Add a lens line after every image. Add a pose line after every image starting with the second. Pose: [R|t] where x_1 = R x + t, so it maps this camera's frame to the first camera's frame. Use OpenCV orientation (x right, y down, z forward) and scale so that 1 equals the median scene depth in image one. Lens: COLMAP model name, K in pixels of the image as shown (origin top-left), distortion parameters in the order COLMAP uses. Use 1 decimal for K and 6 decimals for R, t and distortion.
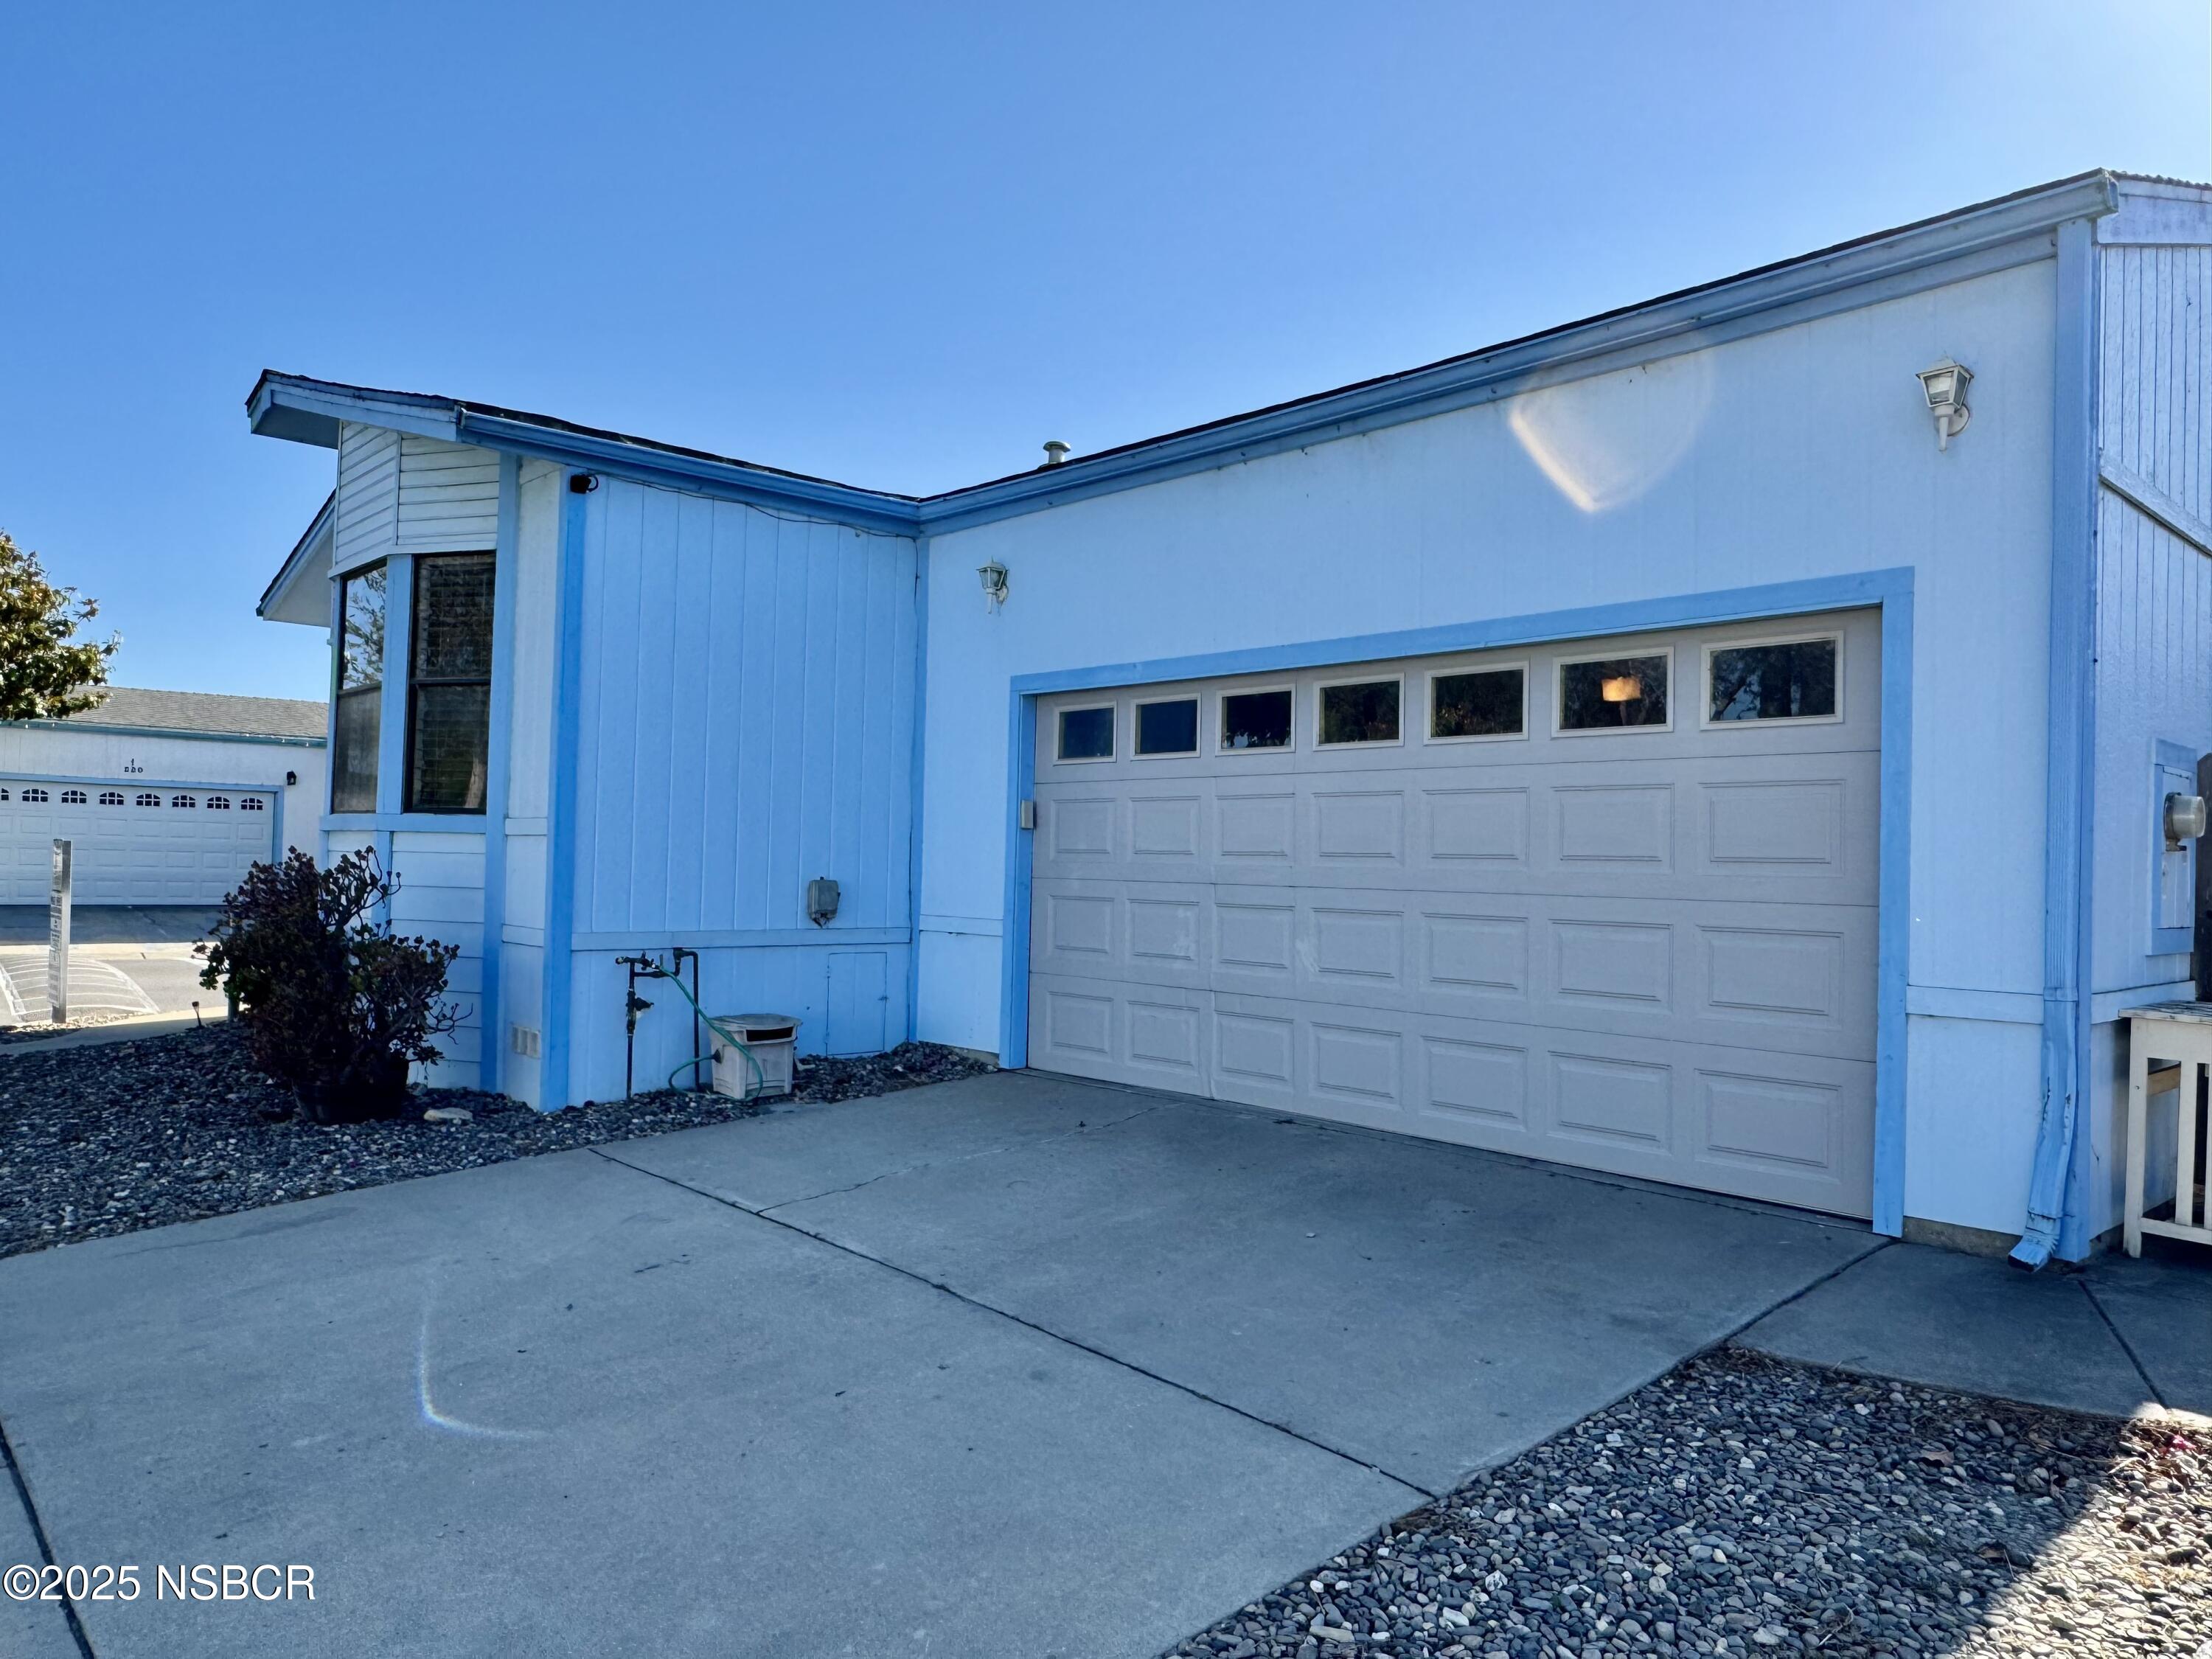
lens RADIAL K [[1493.6, 0, 1103.7], [0, 1493.6, 838.1], [0, 0, 1]] dist [-0.004716, 0.000586]
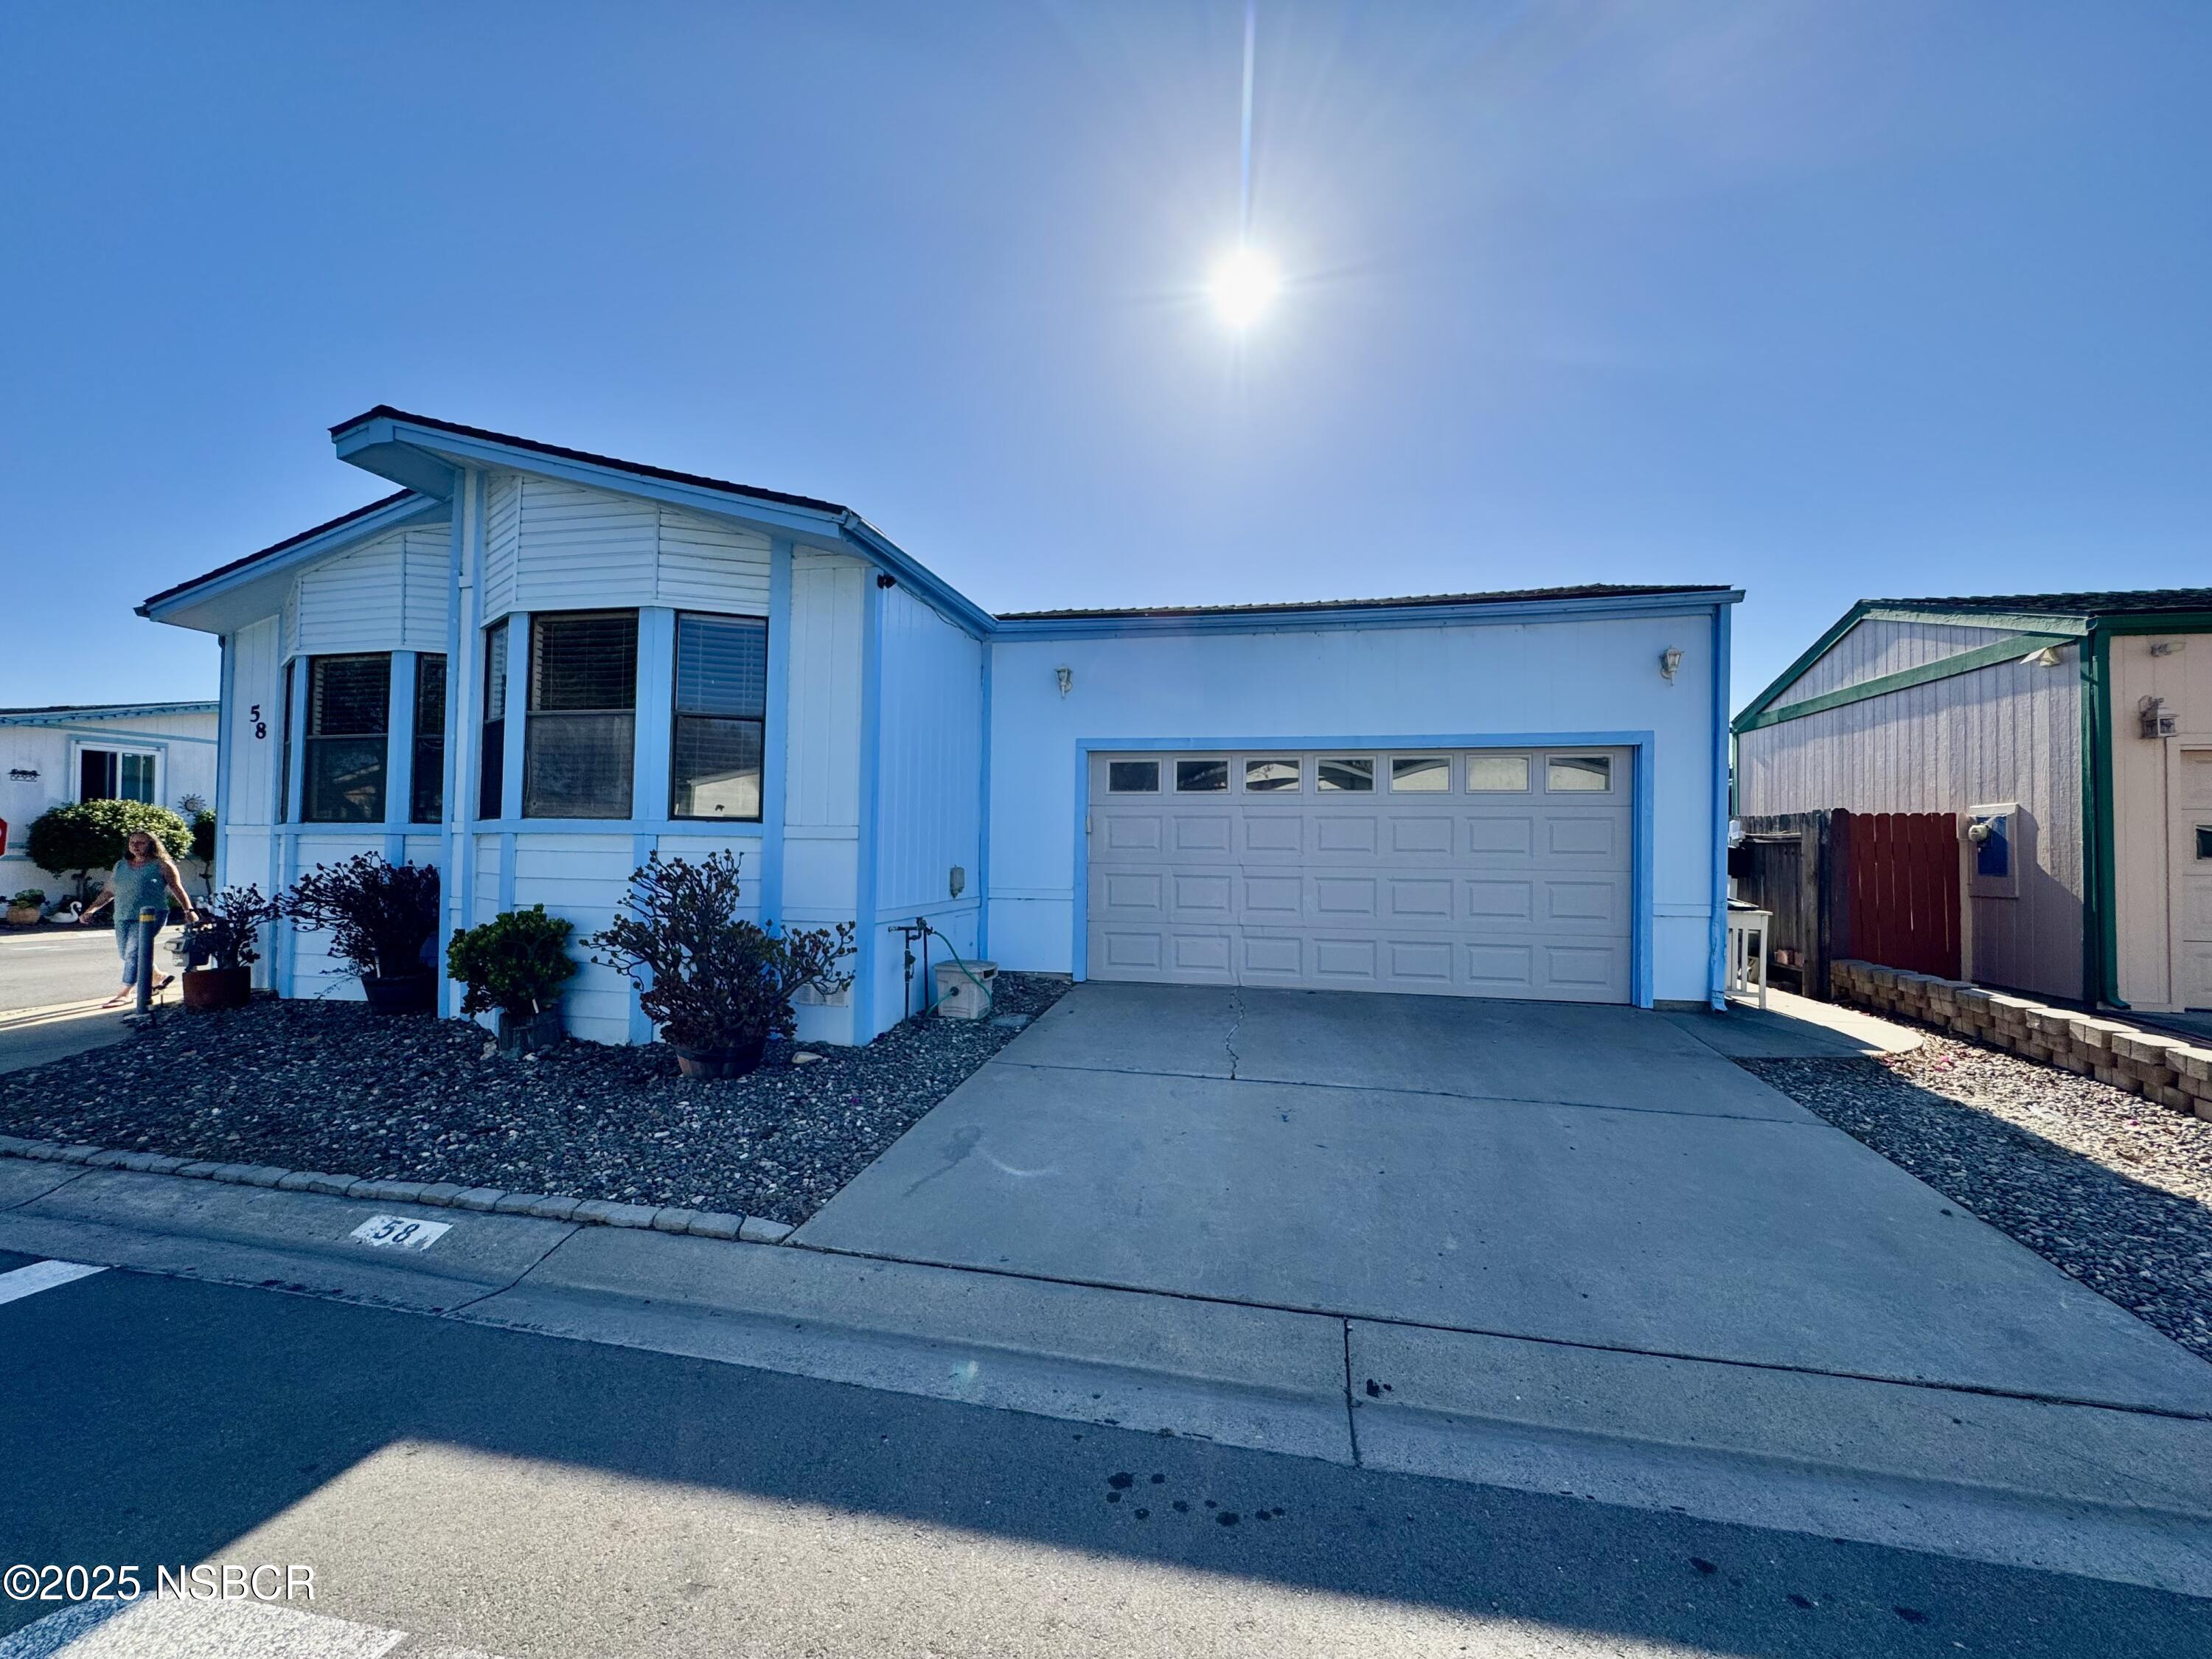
lens RADIAL K [[888.8, 0, 1104.0], [0, 888.8, 824.6], [0, 0, 1]] dist [-0.005890, 0.000841]
pose [[0.816399, 0.006388, 0.577453, -0.646353], [-0.004723, 0.999979, -0.004386, -0.012110], [-0.577469, 0.000853, 0.816412, 0.216931]]
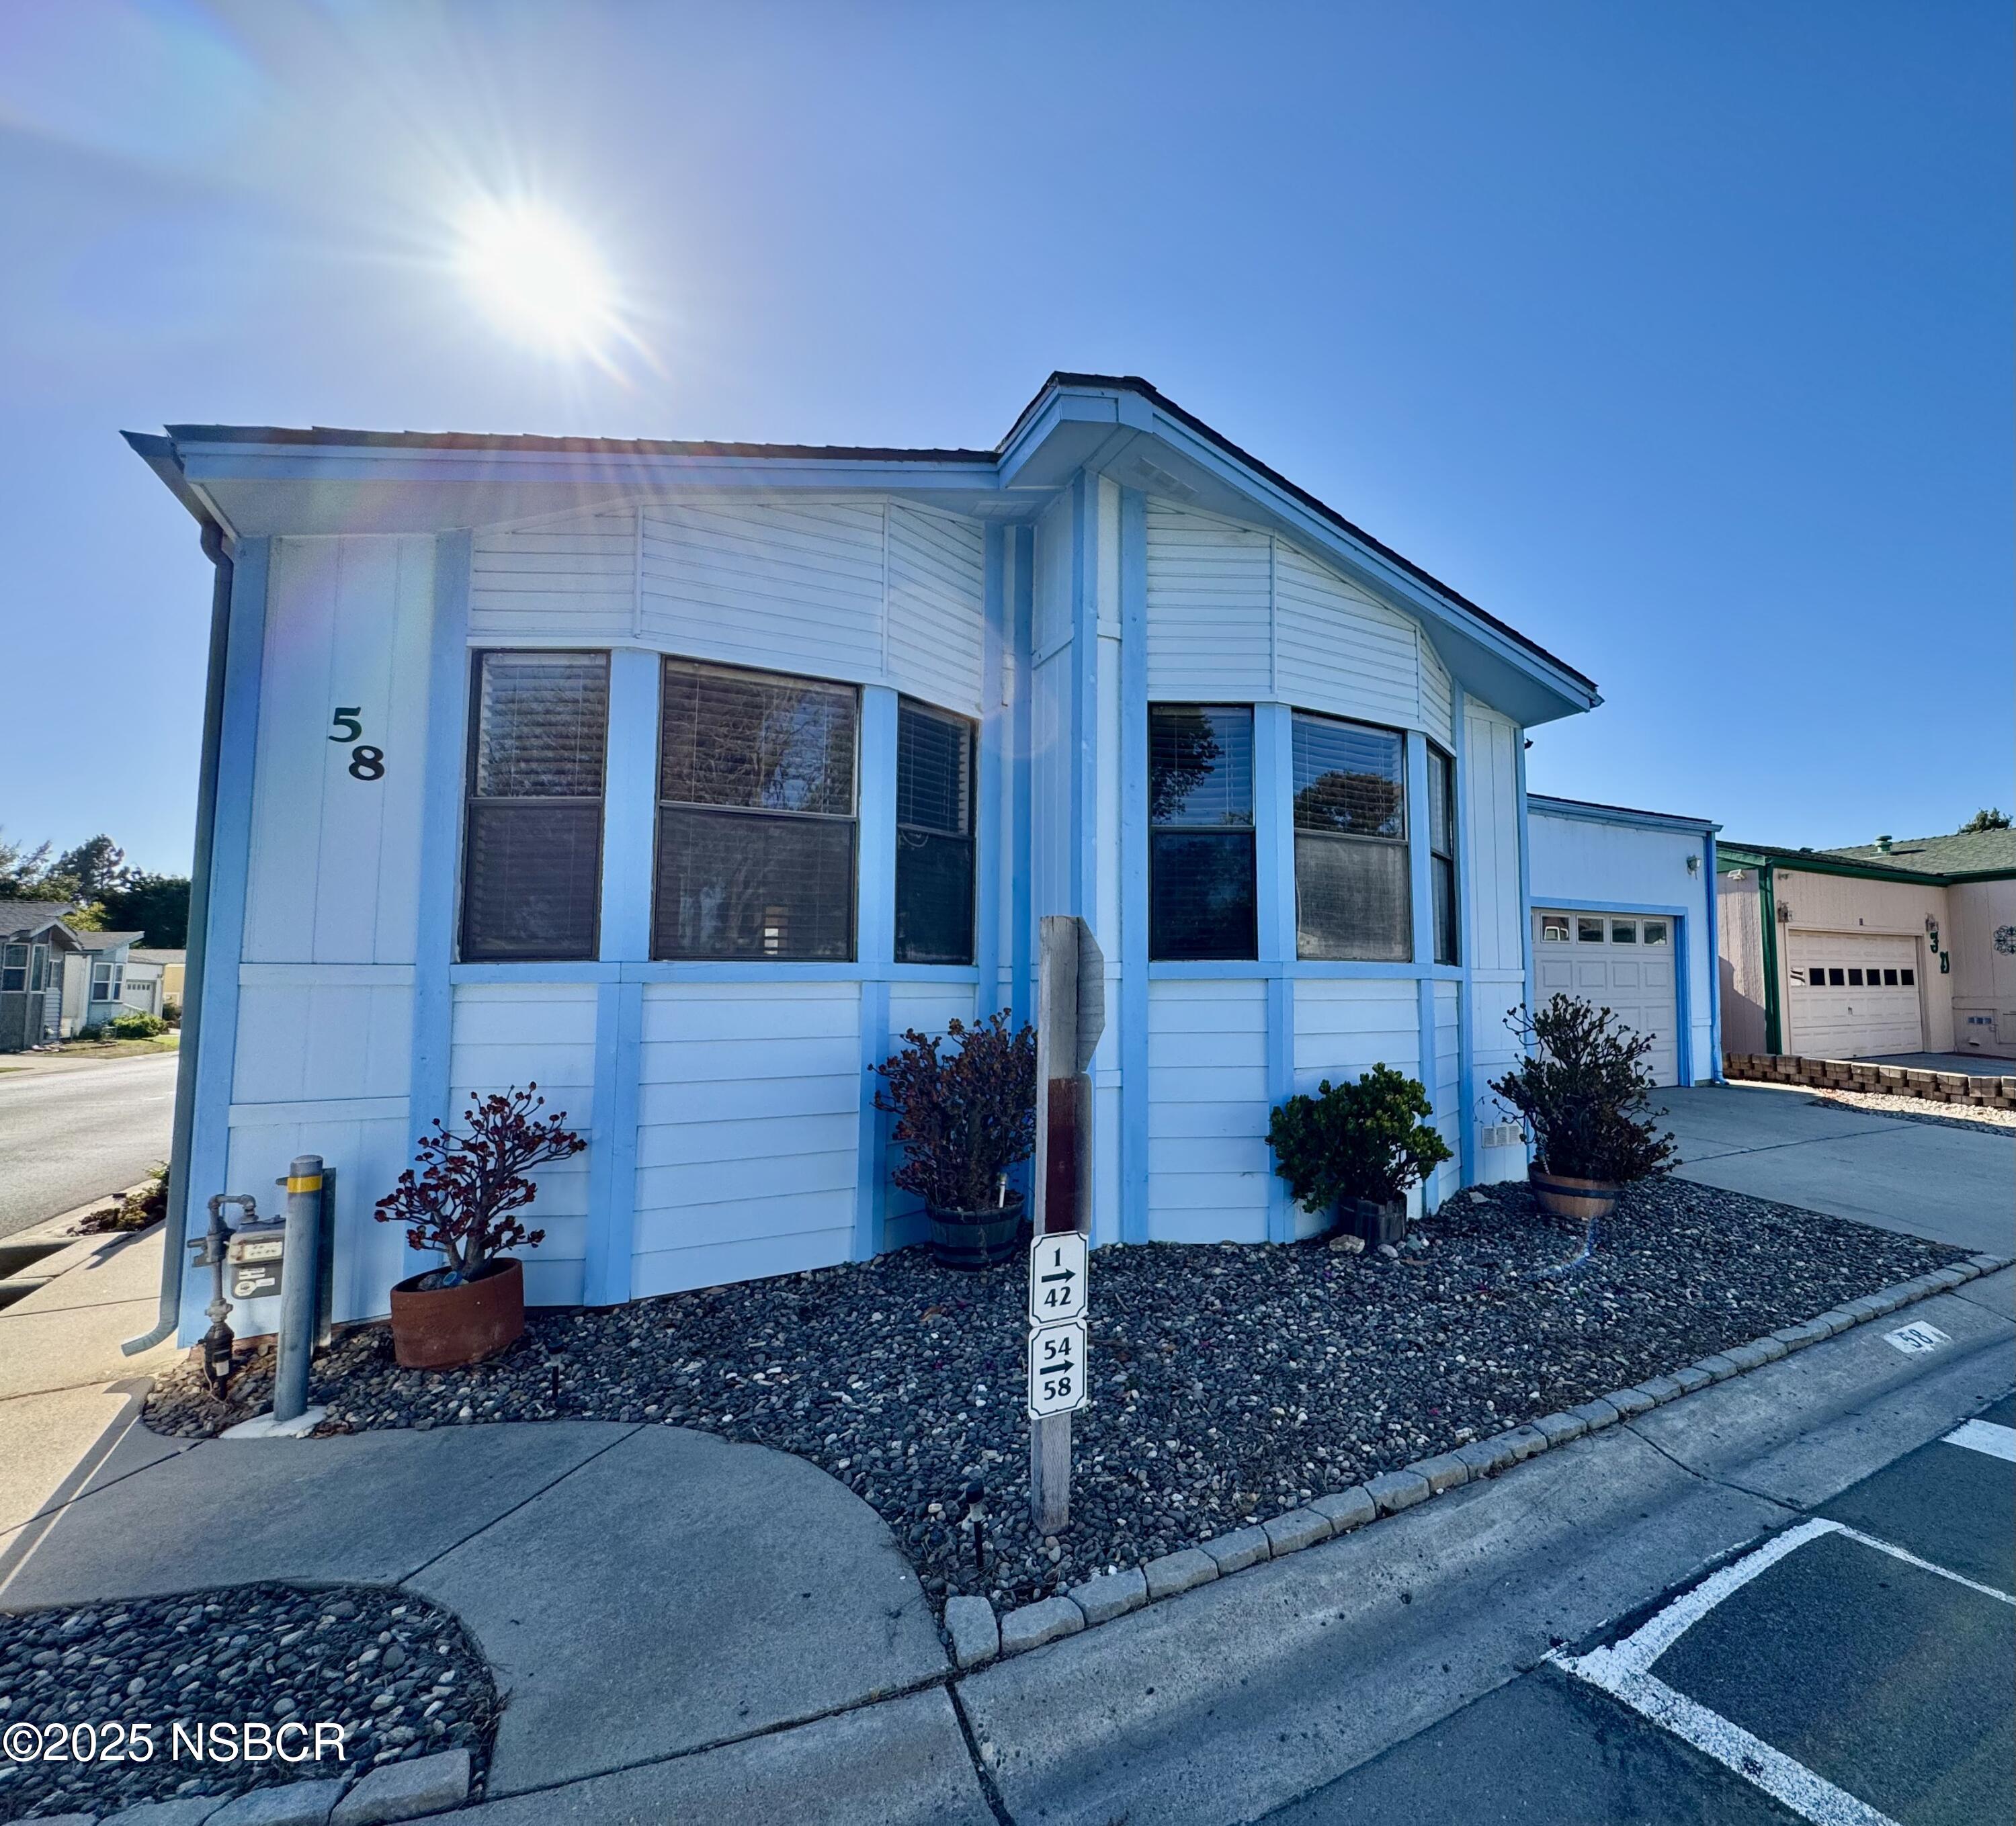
lens RADIAL K [[1066.9, 0, 1009.2], [0, 1066.9, 907.5], [0, 0, 1]] dist [-0.005764, -0.000976]
pose [[0.179553, 0.054446, 0.982240, -1.543801], [-0.008494, 0.998516, -0.053796, -0.013797], [-0.983712, 0.001316, 0.179749, 1.411890]]
